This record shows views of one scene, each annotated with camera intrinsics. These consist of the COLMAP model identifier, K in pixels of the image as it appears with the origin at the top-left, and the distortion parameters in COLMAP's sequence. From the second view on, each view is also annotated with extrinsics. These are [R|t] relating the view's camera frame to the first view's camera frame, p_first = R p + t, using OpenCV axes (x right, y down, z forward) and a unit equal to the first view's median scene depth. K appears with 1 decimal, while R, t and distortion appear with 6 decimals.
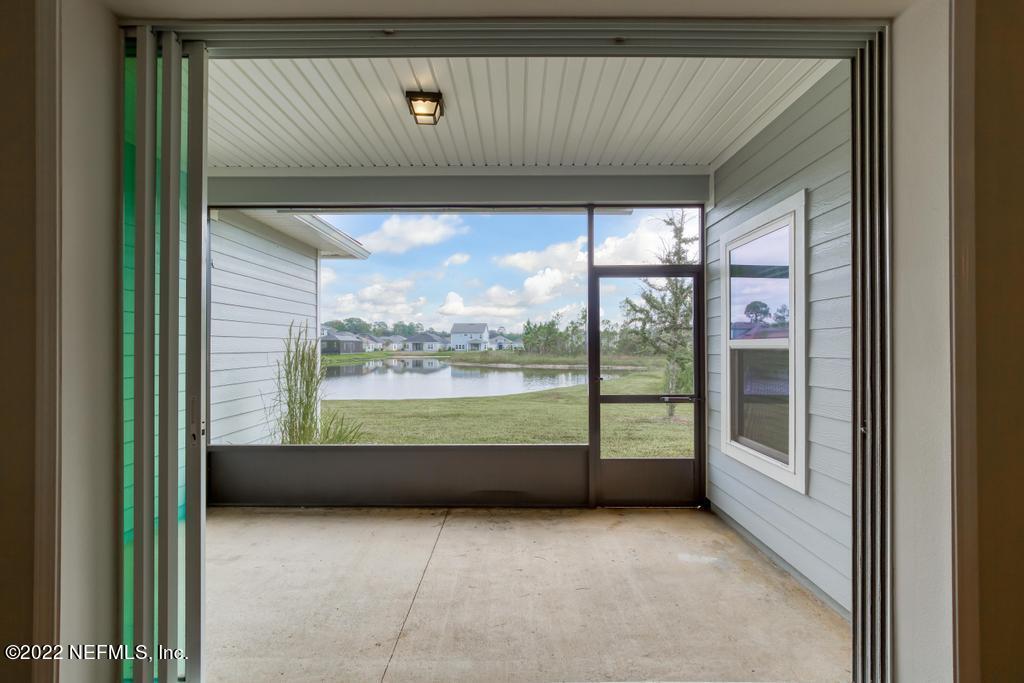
lens RADIAL K [[470.0, 0, 509.1], [0, 470.0, 344.4], [0, 0, 1]] dist [0.011126, 0.000296]
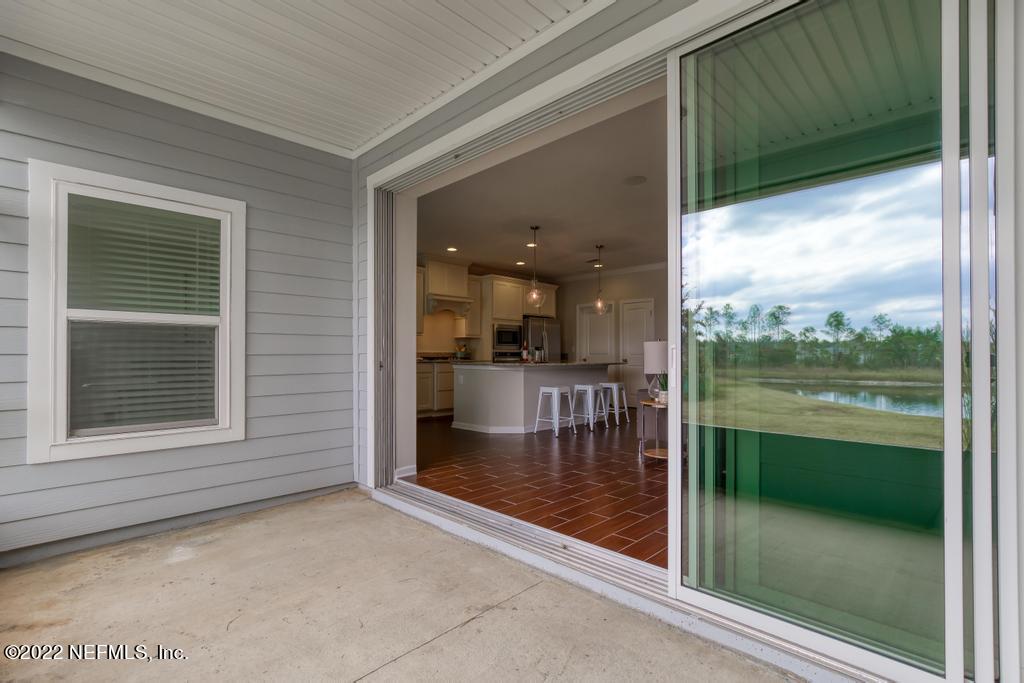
lens RADIAL K [[470.0, 0, 509.1], [0, 470.0, 344.4], [0, 0, 1]] dist [0.011126, 0.000296]
pose [[-0.711569, 0.017588, 0.702396, -0.280597], [-0.001934, 0.999634, -0.026990, 0.032848], [-0.702614, -0.020564, -0.711274, 0.498346]]
